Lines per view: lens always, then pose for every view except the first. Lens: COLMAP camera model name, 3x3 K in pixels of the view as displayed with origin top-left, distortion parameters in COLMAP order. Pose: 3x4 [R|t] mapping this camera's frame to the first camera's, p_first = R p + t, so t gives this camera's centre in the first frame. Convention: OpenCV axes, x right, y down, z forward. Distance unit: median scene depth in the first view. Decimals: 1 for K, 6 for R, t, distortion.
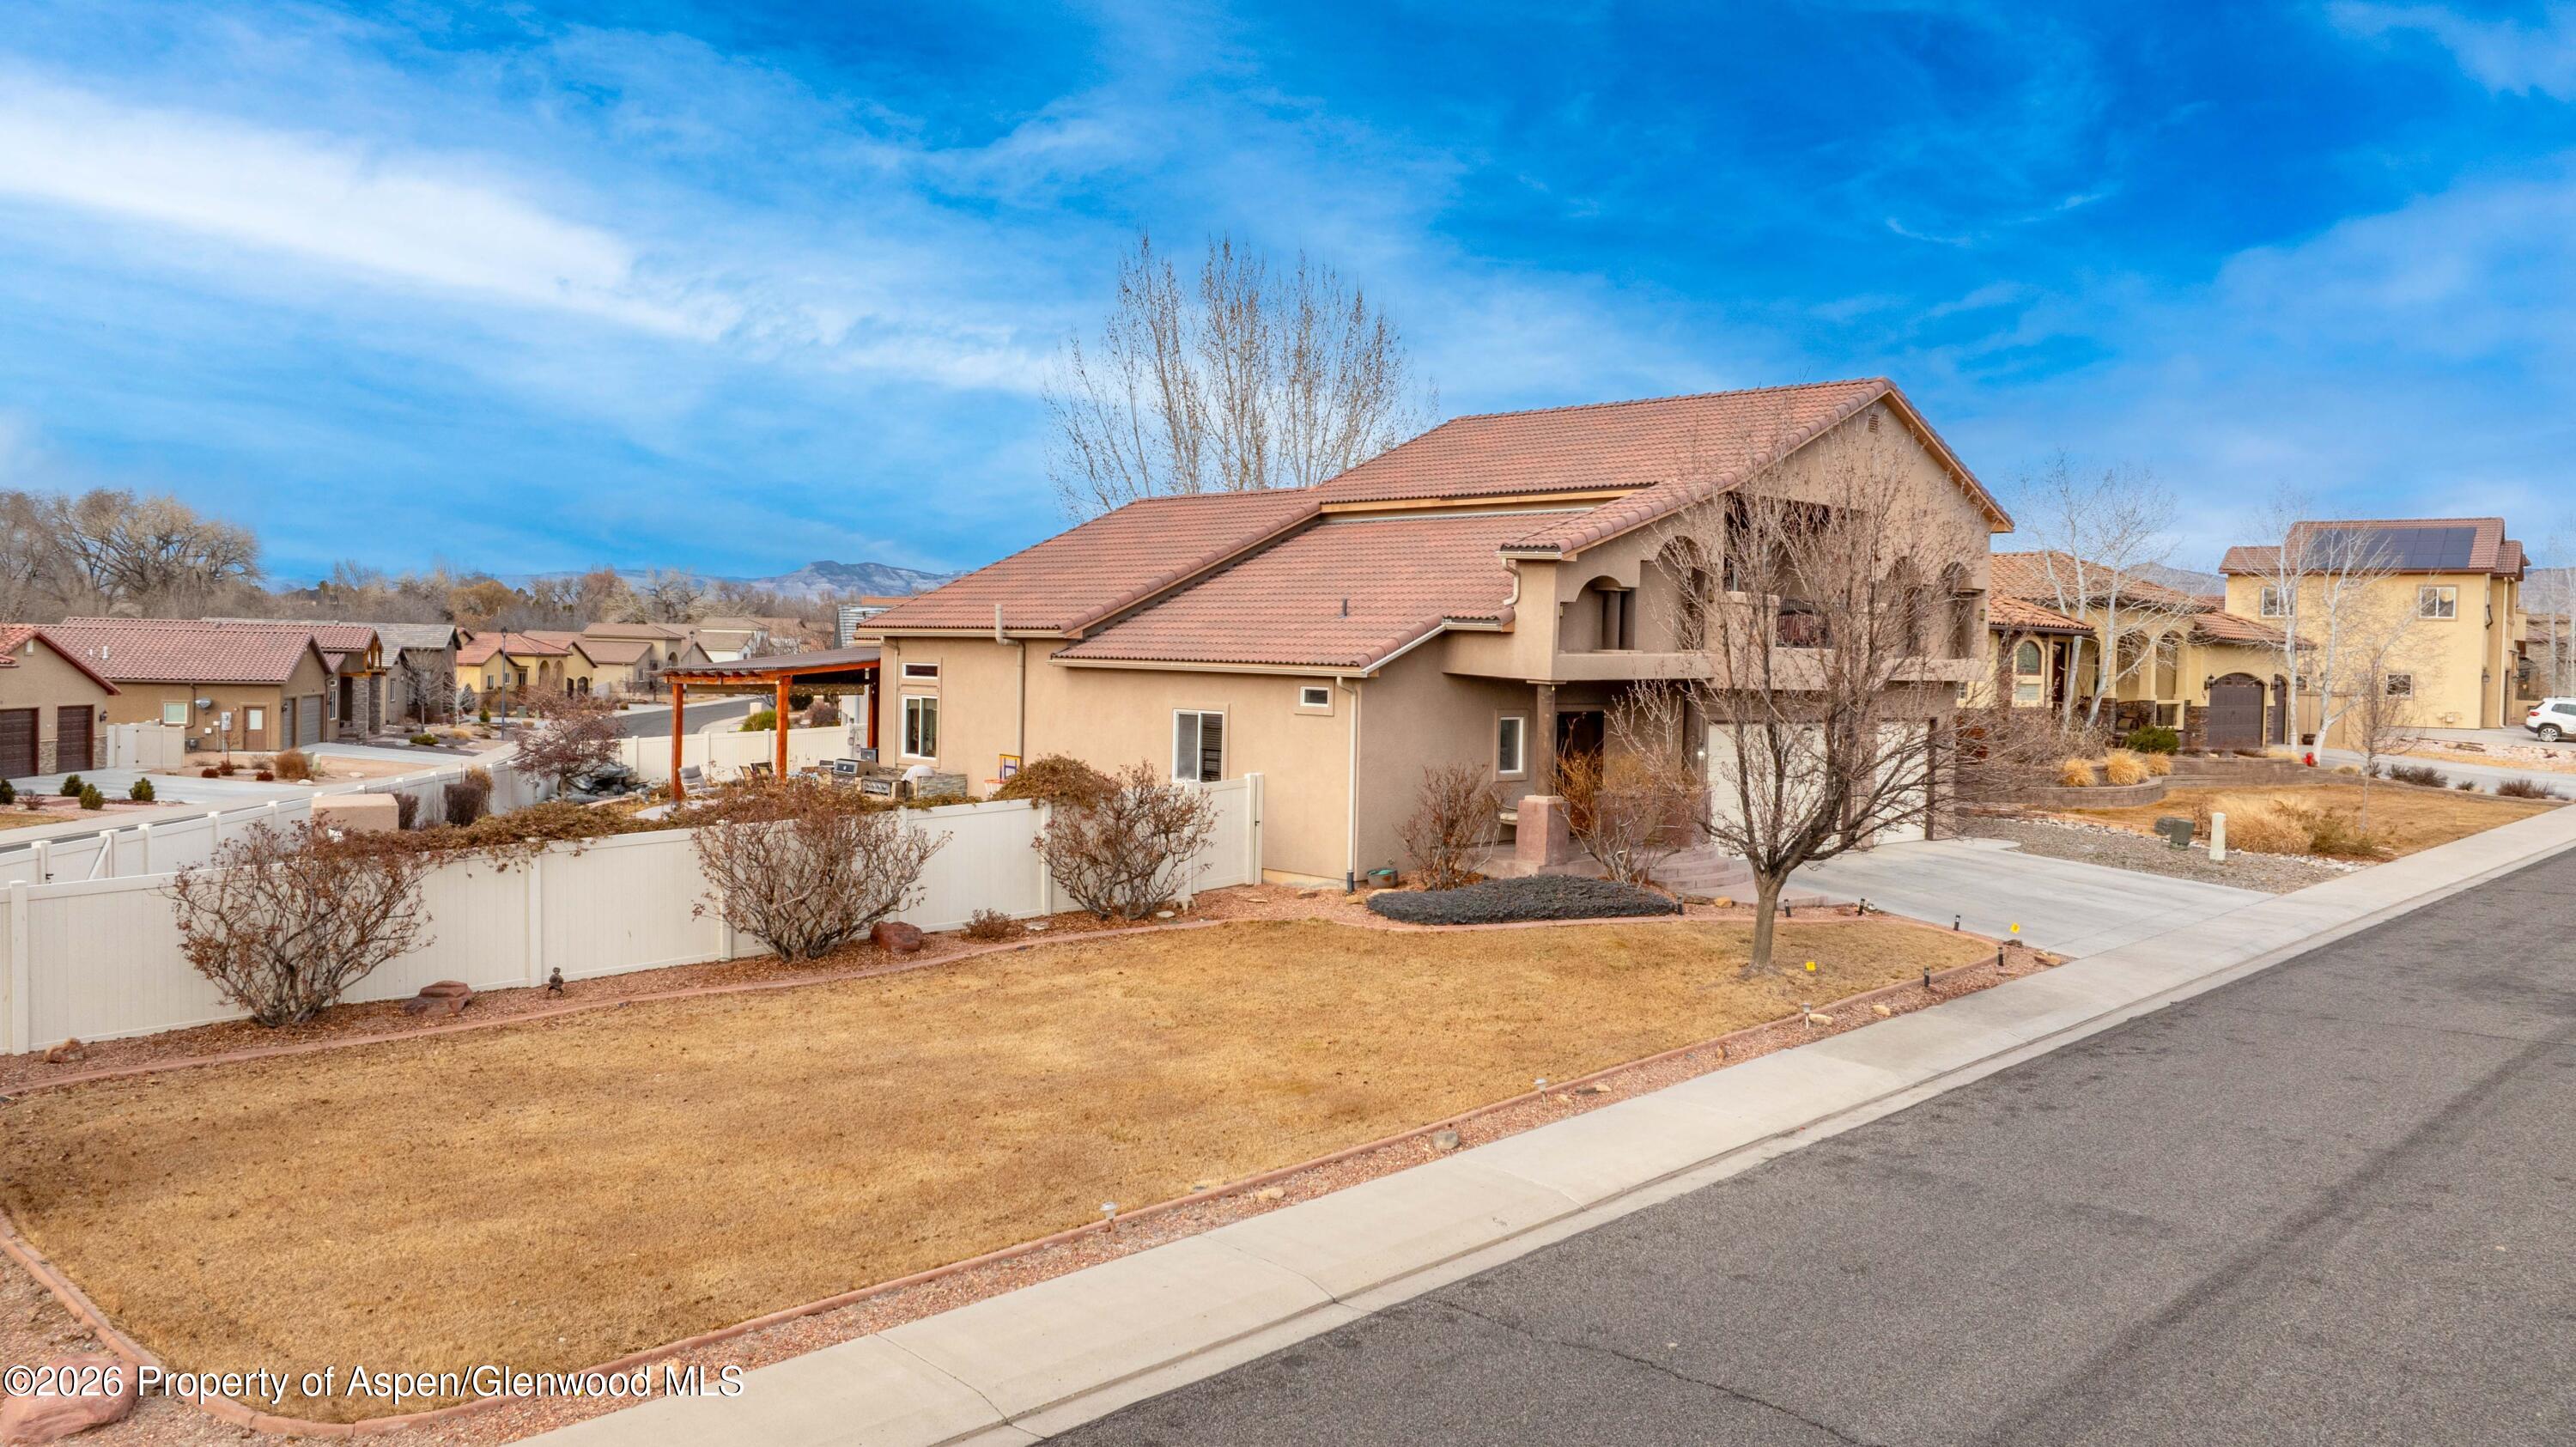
lens RADIAL K [[1872.1, 0, 1288.0], [0, 1872.1, 723.5], [0, 0, 1]] dist [-0.023538, 0.003250]
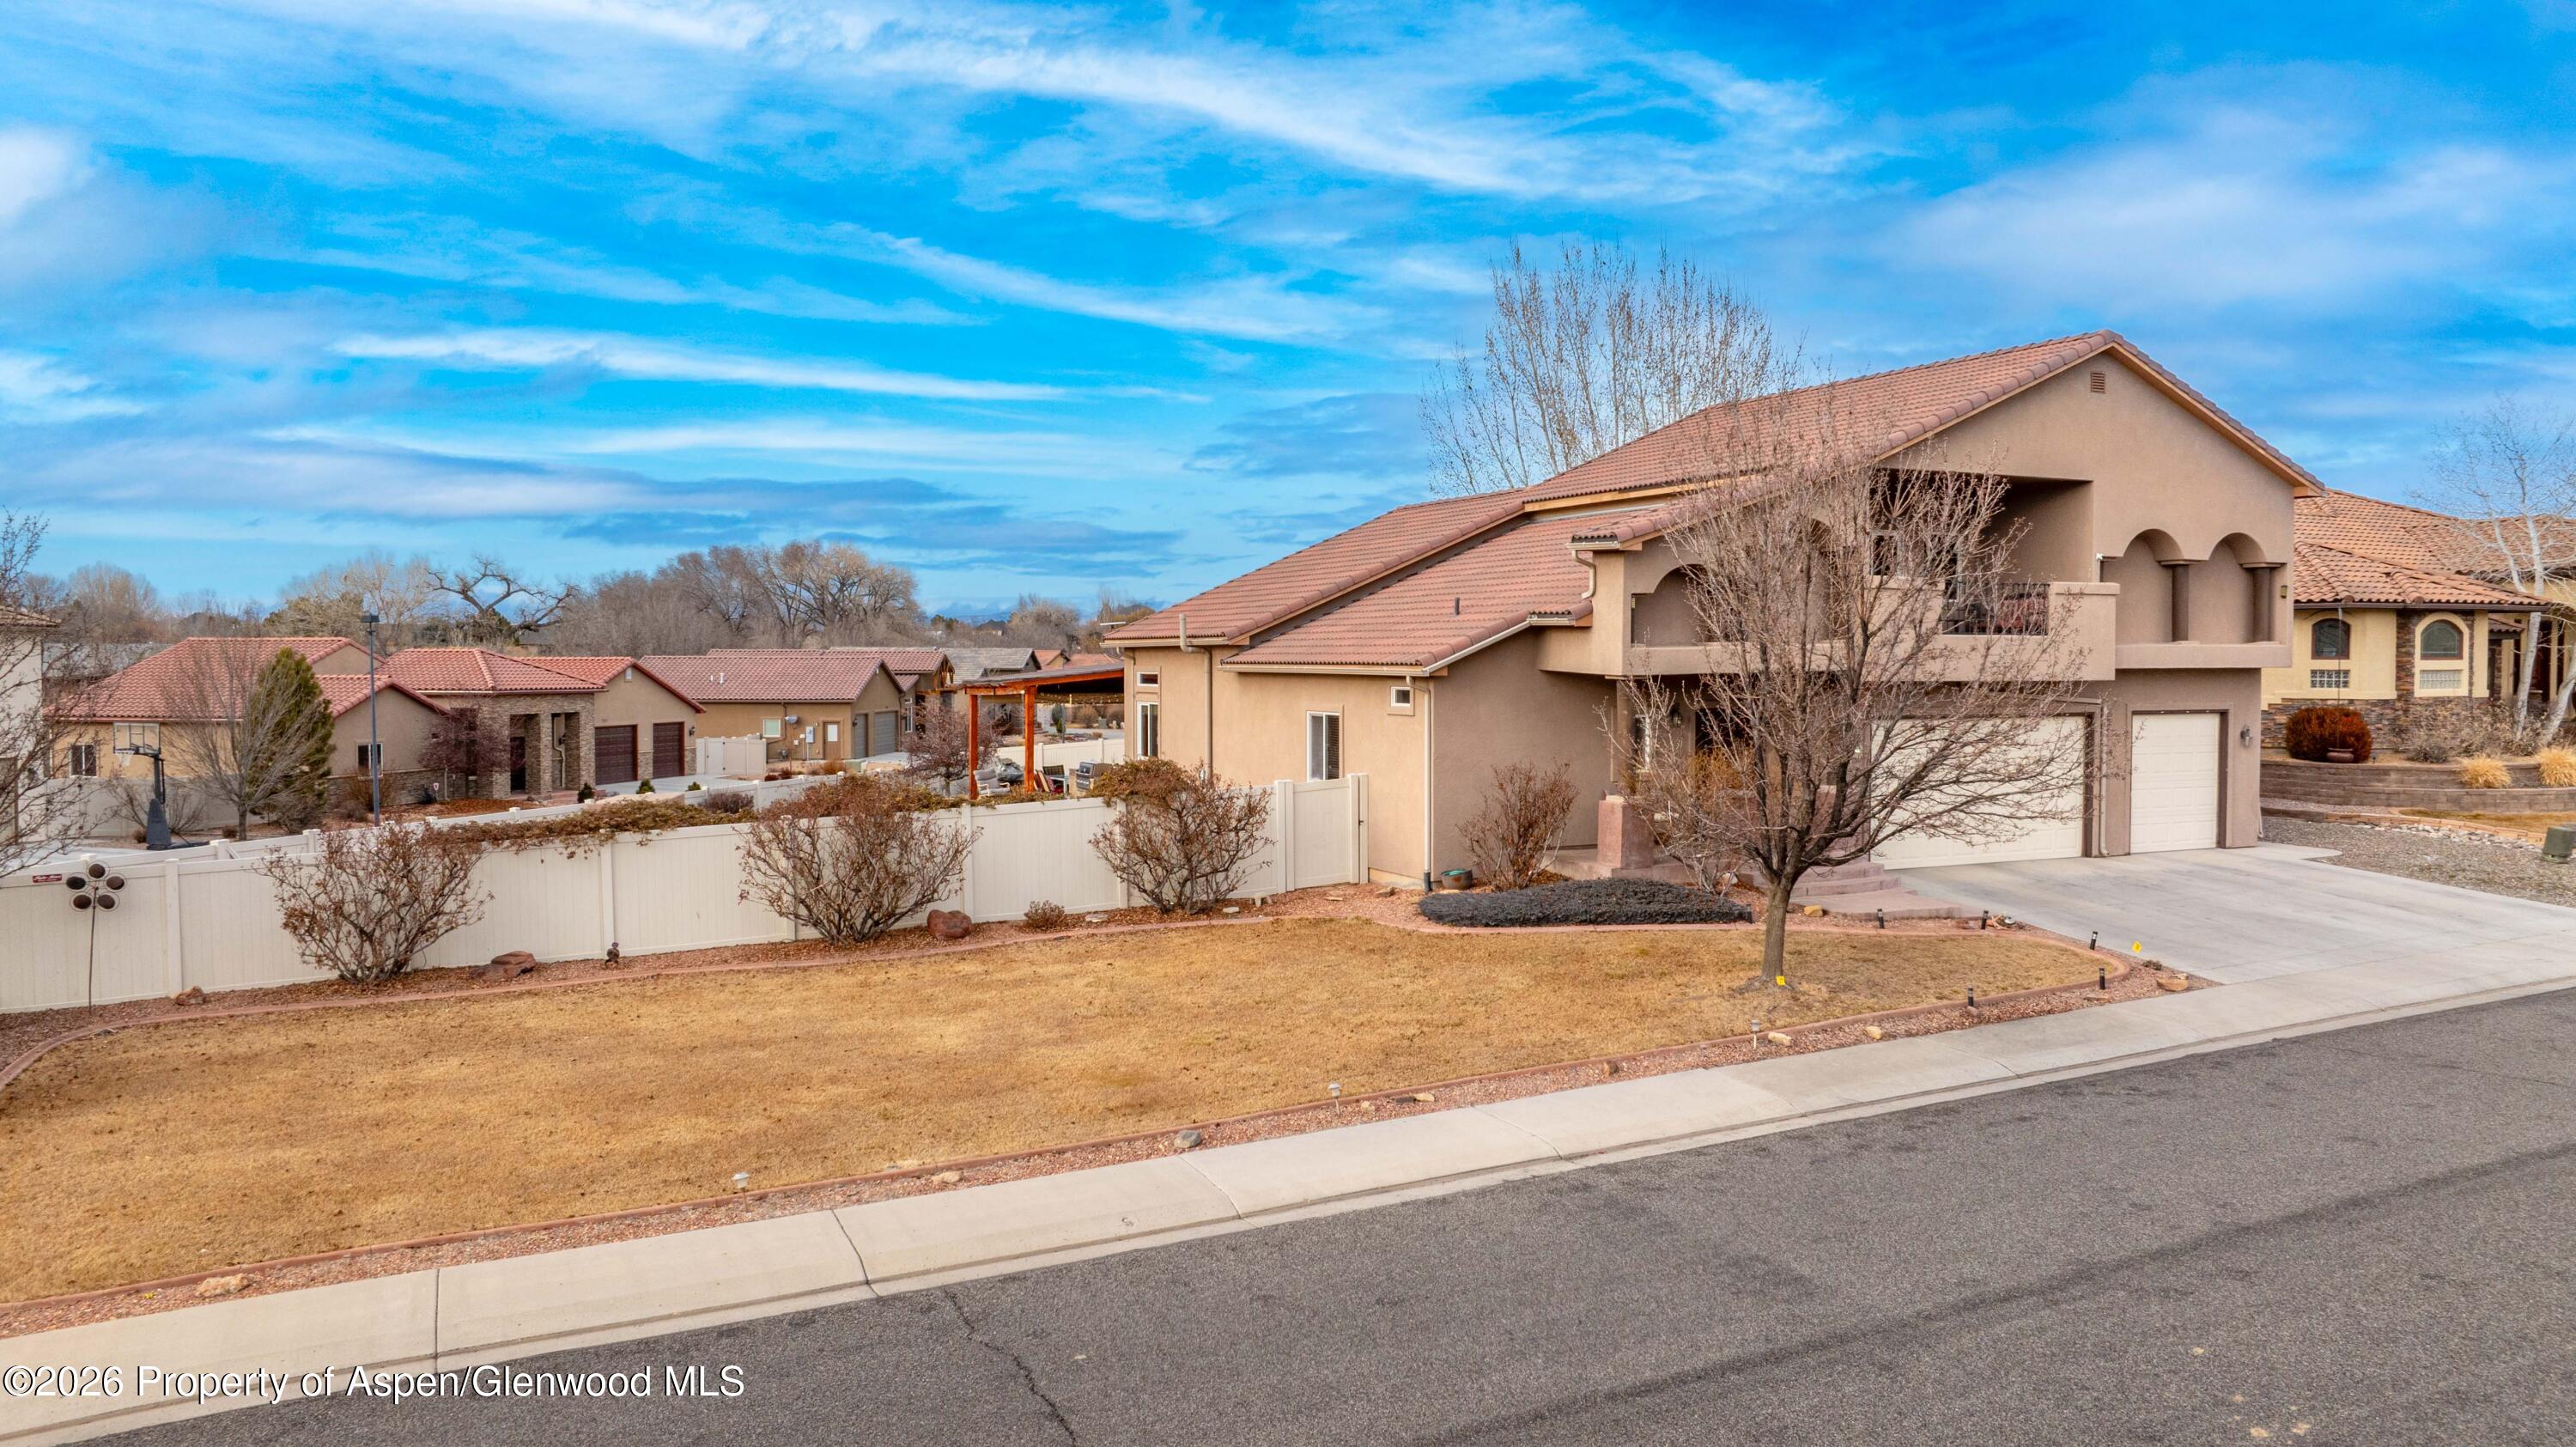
lens RADIAL K [[1808.1, 0, 1288.0], [0, 1808.1, 723.5], [0, 0, 1]] dist [-0.022763, -0.001055]
pose [[0.943430, -0.011769, -0.331363, 0.299000], [0.010440, 0.999929, -0.005792, 0.005465], [0.331408, 0.002005, 0.943485, 0.073770]]
